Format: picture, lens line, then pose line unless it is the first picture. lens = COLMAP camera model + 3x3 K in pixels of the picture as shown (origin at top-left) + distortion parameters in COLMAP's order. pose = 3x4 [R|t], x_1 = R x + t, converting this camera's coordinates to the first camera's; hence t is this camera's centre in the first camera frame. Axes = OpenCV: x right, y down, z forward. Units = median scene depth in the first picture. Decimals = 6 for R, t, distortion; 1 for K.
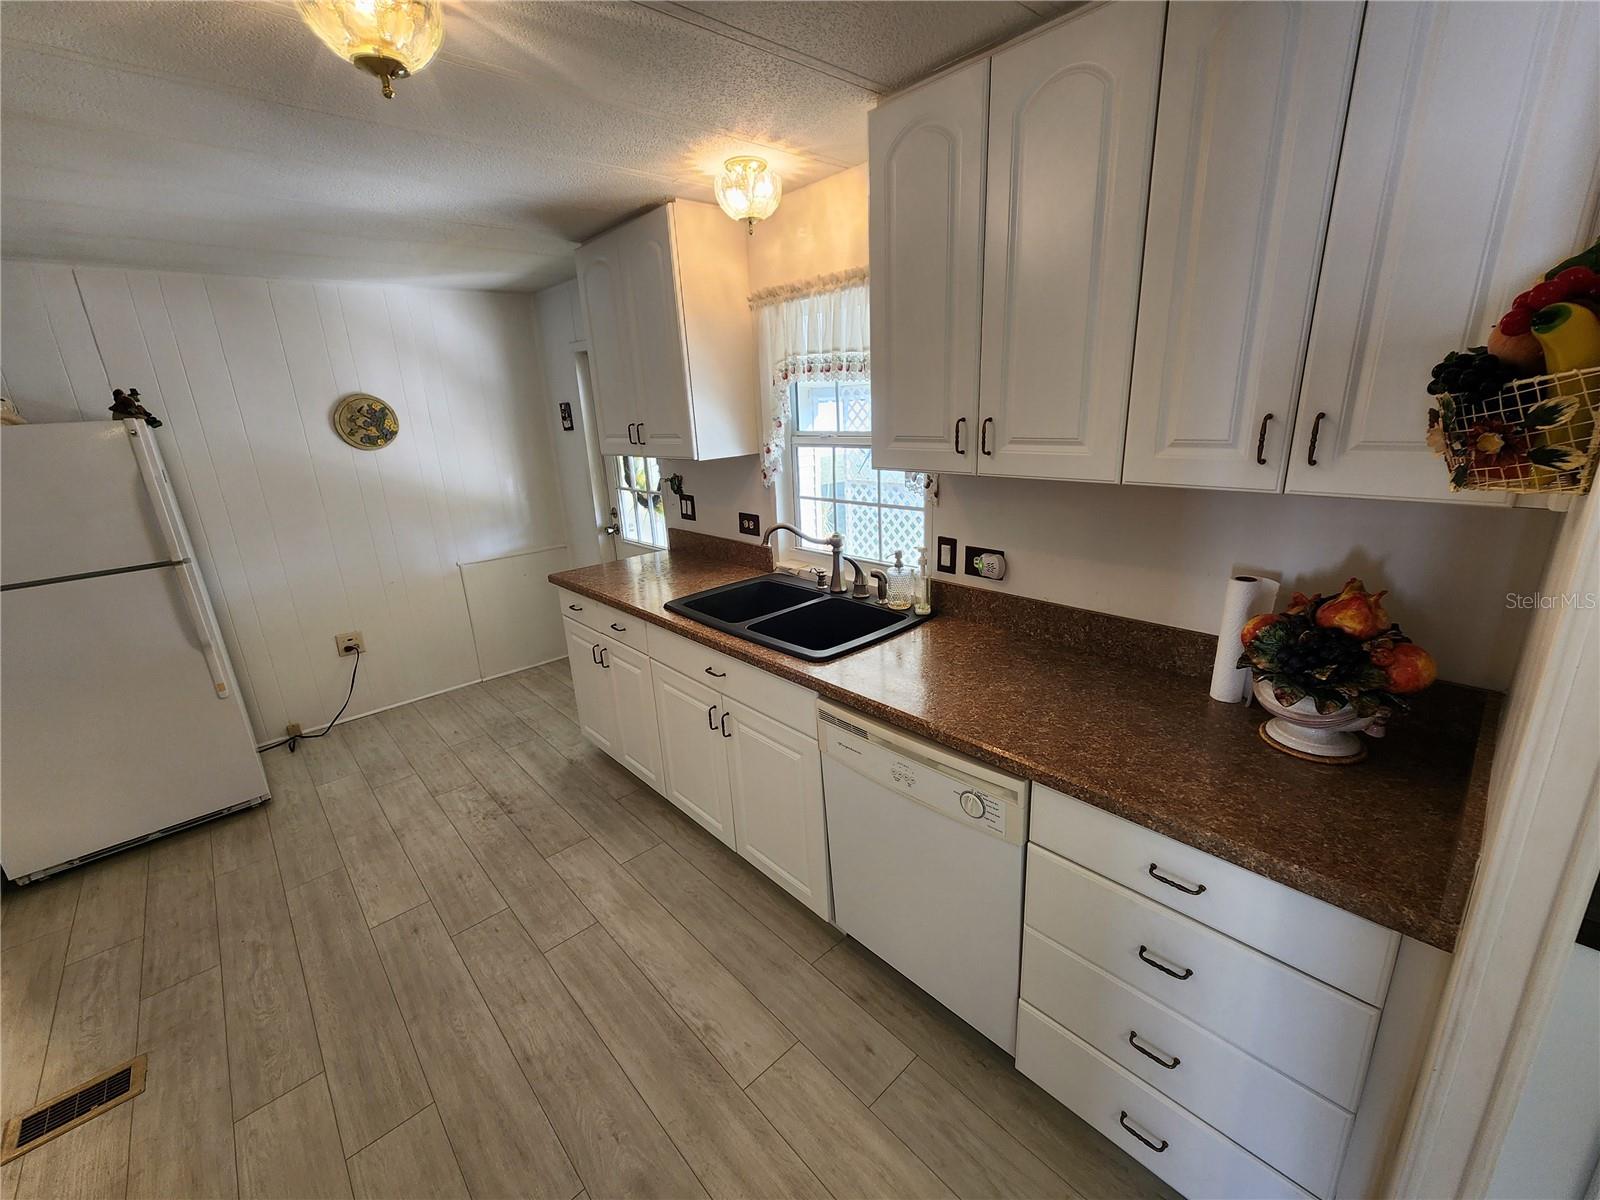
lens RADIAL K [[661.1, 0, 807.1], [0, 661.1, 597.2], [0, 0, 1]] dist [-0.000717, 0.001443]
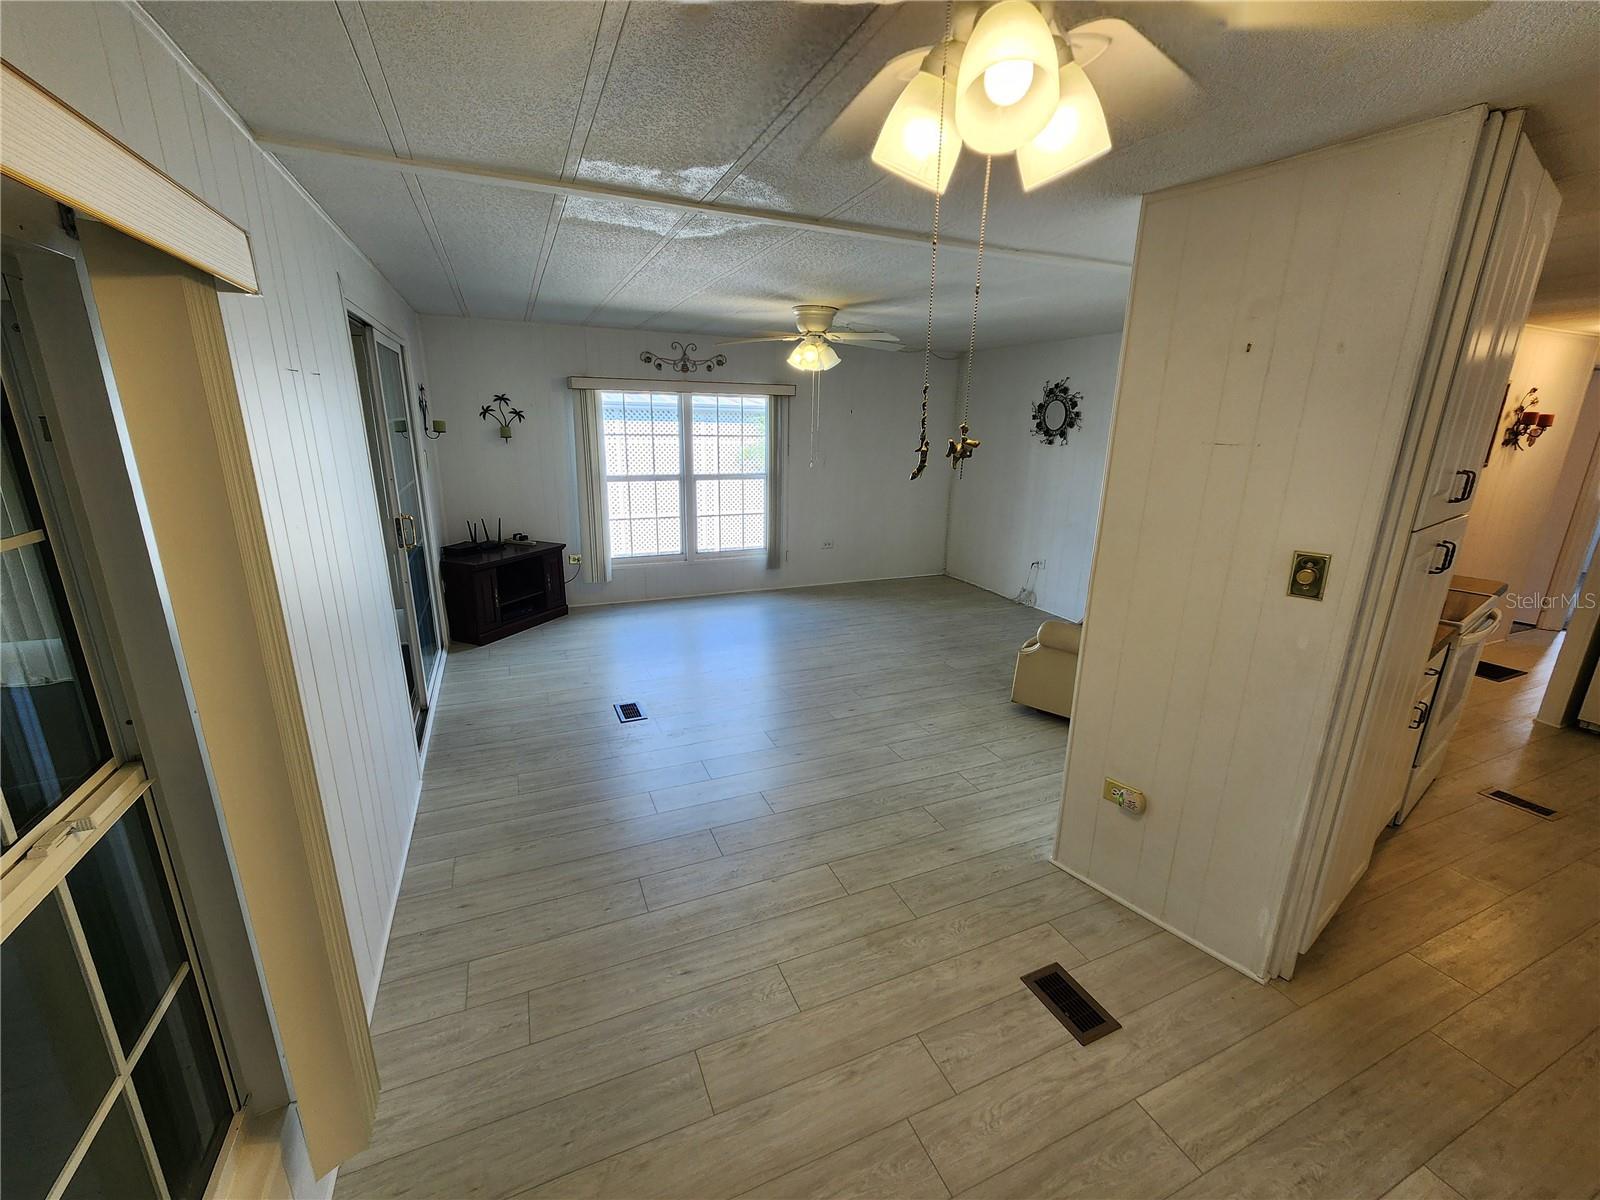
lens RADIAL K [[661.1, 0, 804.6], [0, 661.1, 600.9], [0, 0, 1]] dist [-0.000717, 0.001443]
pose [[-0.322028, 0.294480, -0.899766, 0.645197], [-0.275519, 0.880106, 0.386655, 0.079606], [0.905752, 0.372416, -0.202284, -0.402985]]
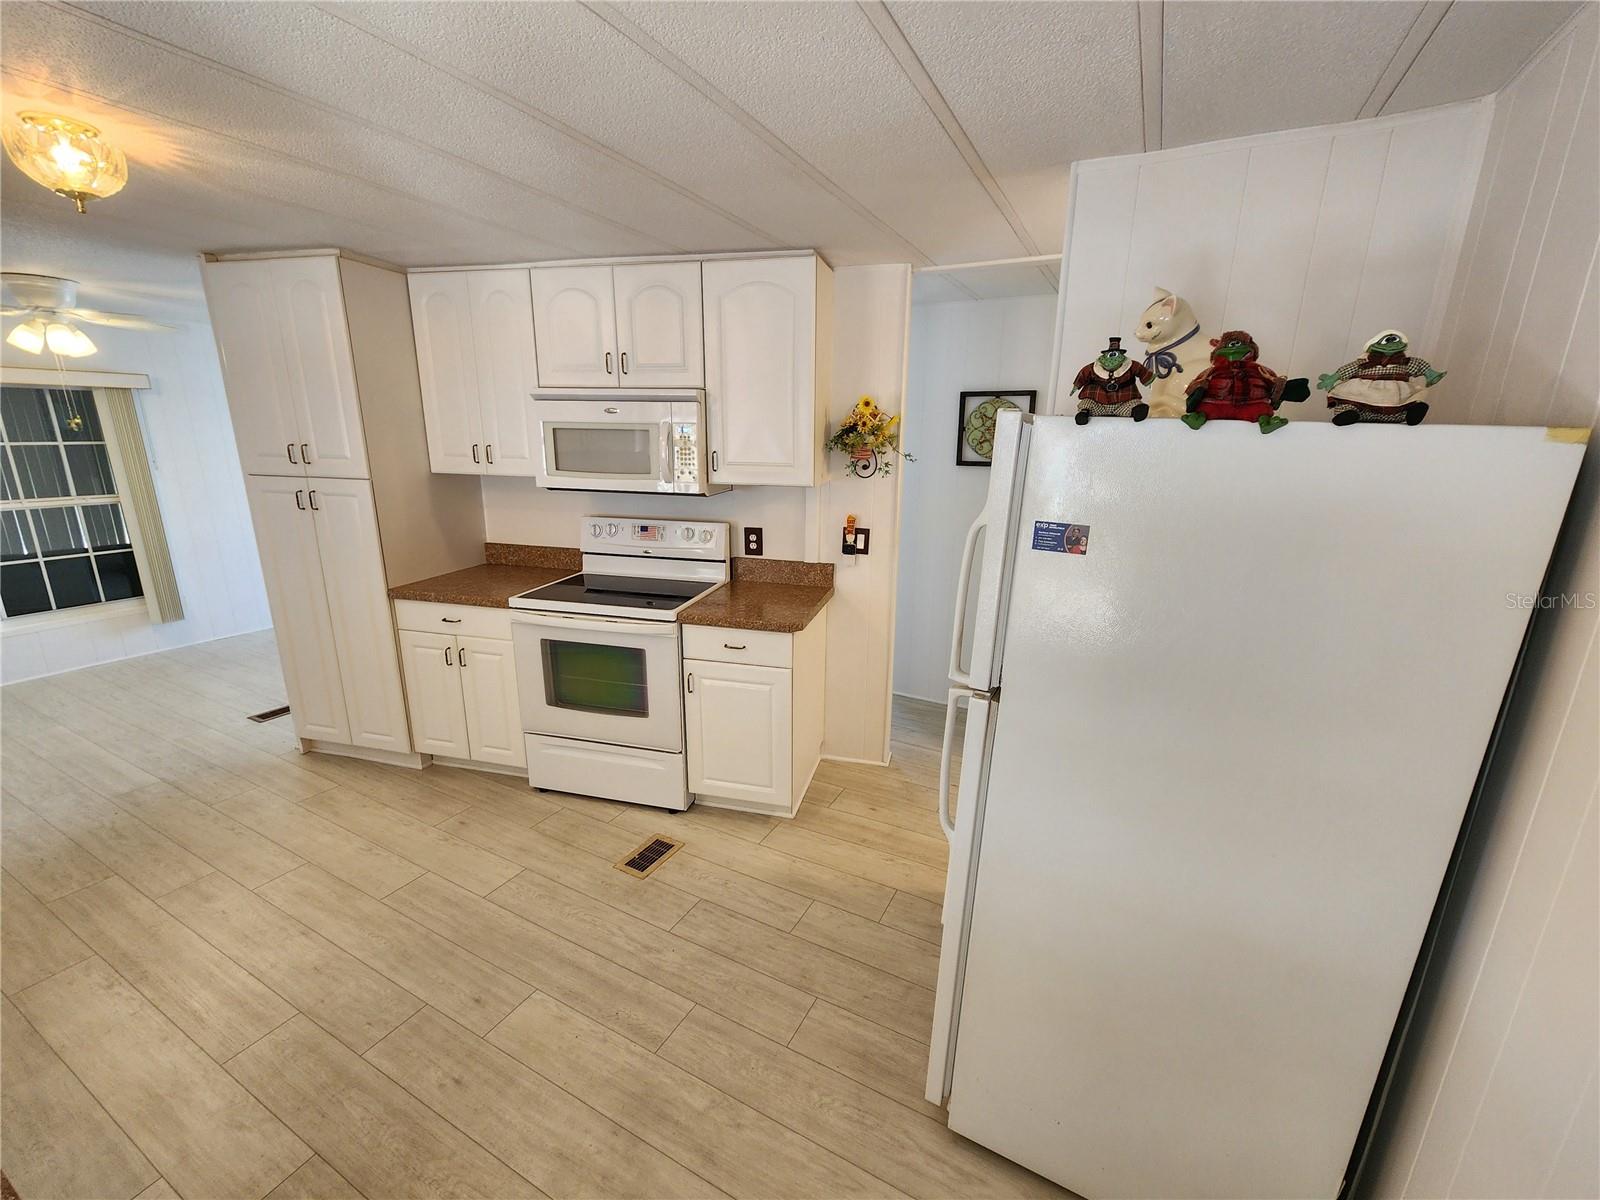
lens RADIAL K [[661.1, 0, 807.8], [0, 661.1, 603.5], [0, 0, 1]] dist [-0.000717, 0.001443]
pose [[-0.941433, 0.118334, -0.315755, -0.663696], [-0.067606, 0.851150, 0.520551, -0.366724], [0.330353, 0.511411, -0.793301, 1.321192]]
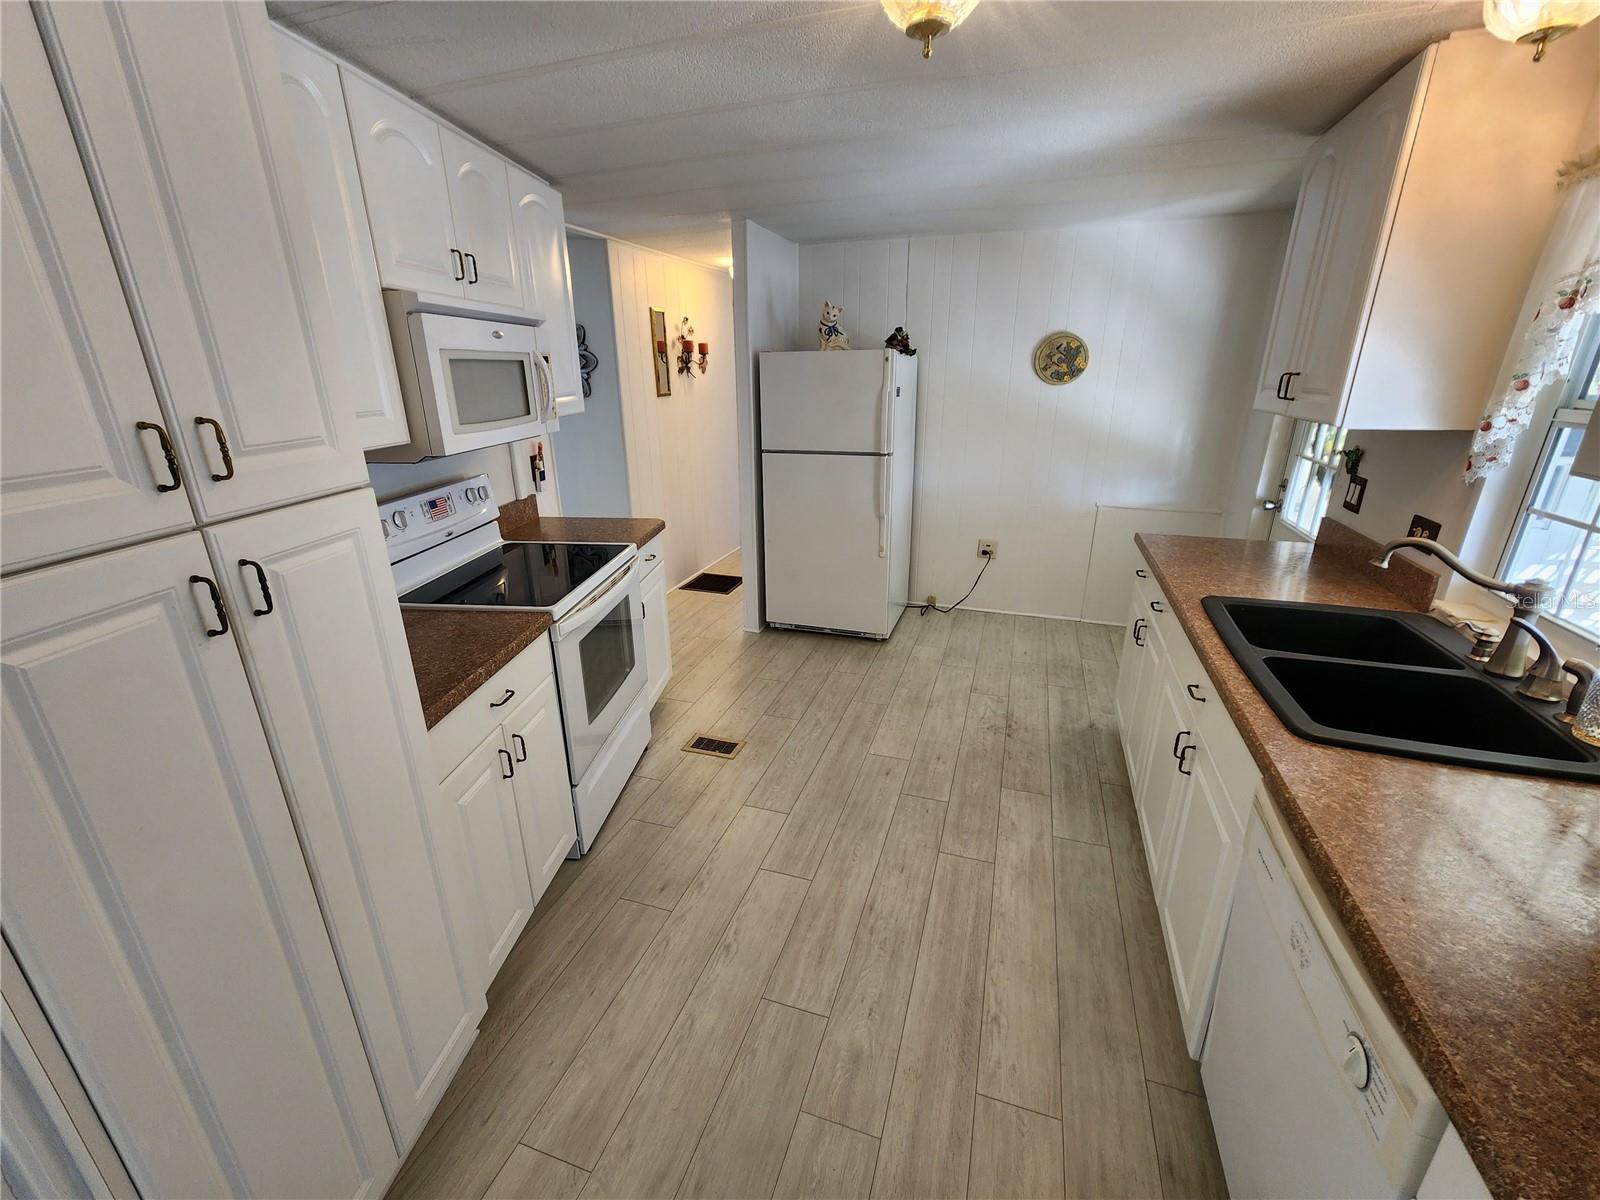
lens RADIAL K [[661.1, 0, 799.4], [0, 661.1, 596.9], [0, 0, 1]] dist [-0.000717, 0.001443]
pose [[0.479085, 0.331748, -0.812663, 0.194443], [-0.266288, 0.937127, 0.225573, -0.037410], [0.836402, 0.108334, 0.537304, 0.129868]]
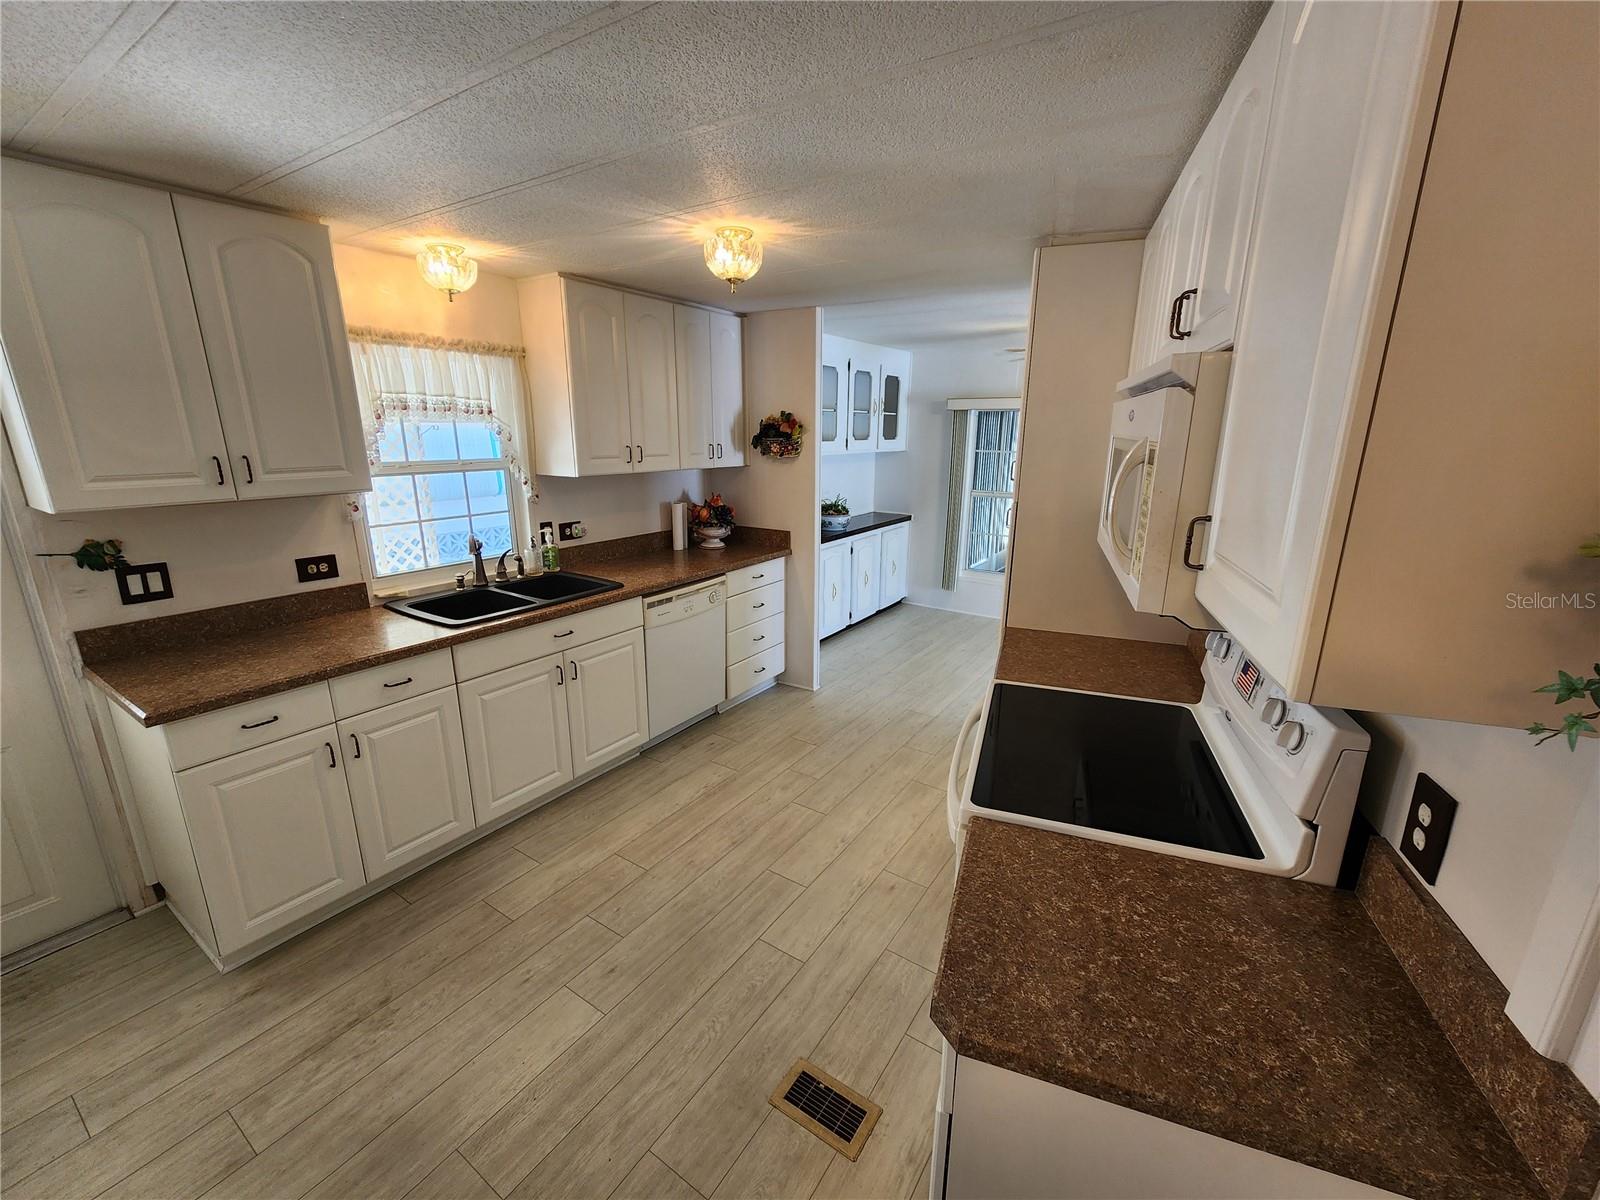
lens RADIAL K [[661.1, 0, 796.4], [0, 661.1, 603.1], [0, 0, 1]] dist [-0.000717, 0.001443]
pose [[-0.231878, -0.208160, 0.950211, -1.214744], [0.281082, 0.920827, 0.270315, -0.139744], [-0.931249, 0.329767, -0.155010, 0.608031]]
